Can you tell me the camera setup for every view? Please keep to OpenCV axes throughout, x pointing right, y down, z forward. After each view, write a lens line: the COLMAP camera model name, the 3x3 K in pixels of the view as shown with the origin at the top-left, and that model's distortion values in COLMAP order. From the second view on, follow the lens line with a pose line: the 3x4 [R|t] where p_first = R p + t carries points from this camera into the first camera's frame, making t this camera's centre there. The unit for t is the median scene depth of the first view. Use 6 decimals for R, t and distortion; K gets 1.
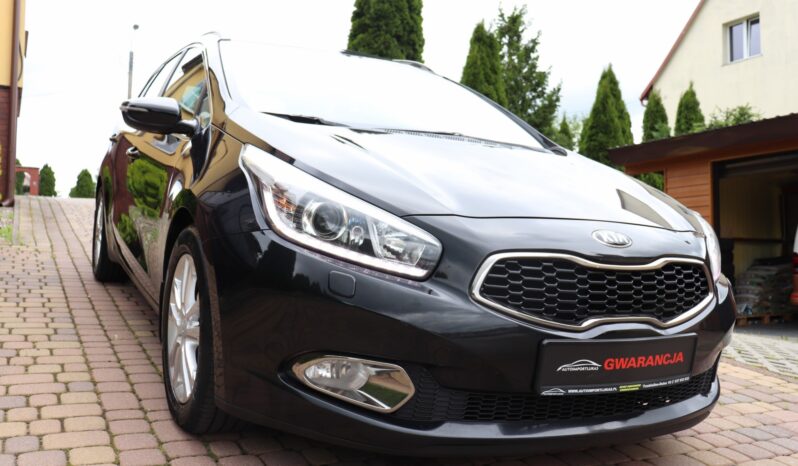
lens RADIAL K [[728.4, 0, 399.0], [0, 728.4, 233.0], [0, 0, 1]] dist [-0.156964, 0.172251]
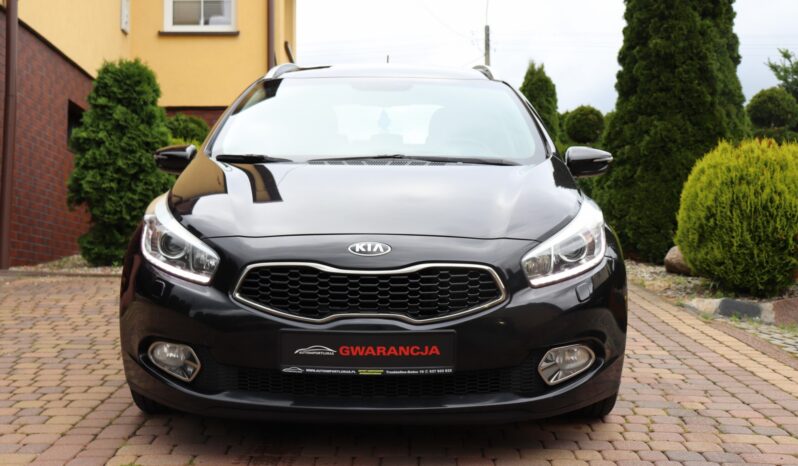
lens RADIAL K [[1048.4, 0, 399.0], [0, 1048.4, 233.0], [0, 0, 1]] dist [0.010843, 0.068080]
pose [[0.880448, -0.048790, -0.471625, 1.211503], [0.035833, 0.998694, -0.036422, 0.048645], [0.472786, 0.015168, 0.881046, -0.538263]]
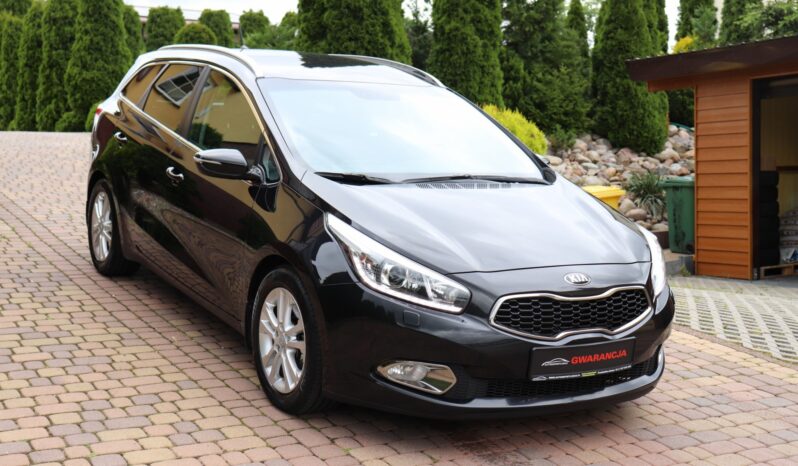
lens RADIAL K [[1048.4, 0, 399.0], [0, 1048.4, 233.0], [0, 0, 1]] dist [0.010843, 0.068080]
pose [[0.998307, -0.028971, 0.050443, -0.206278], [0.023777, 0.994633, 0.100698, -0.340118], [-0.053089, -0.099328, 0.993638, -1.262799]]
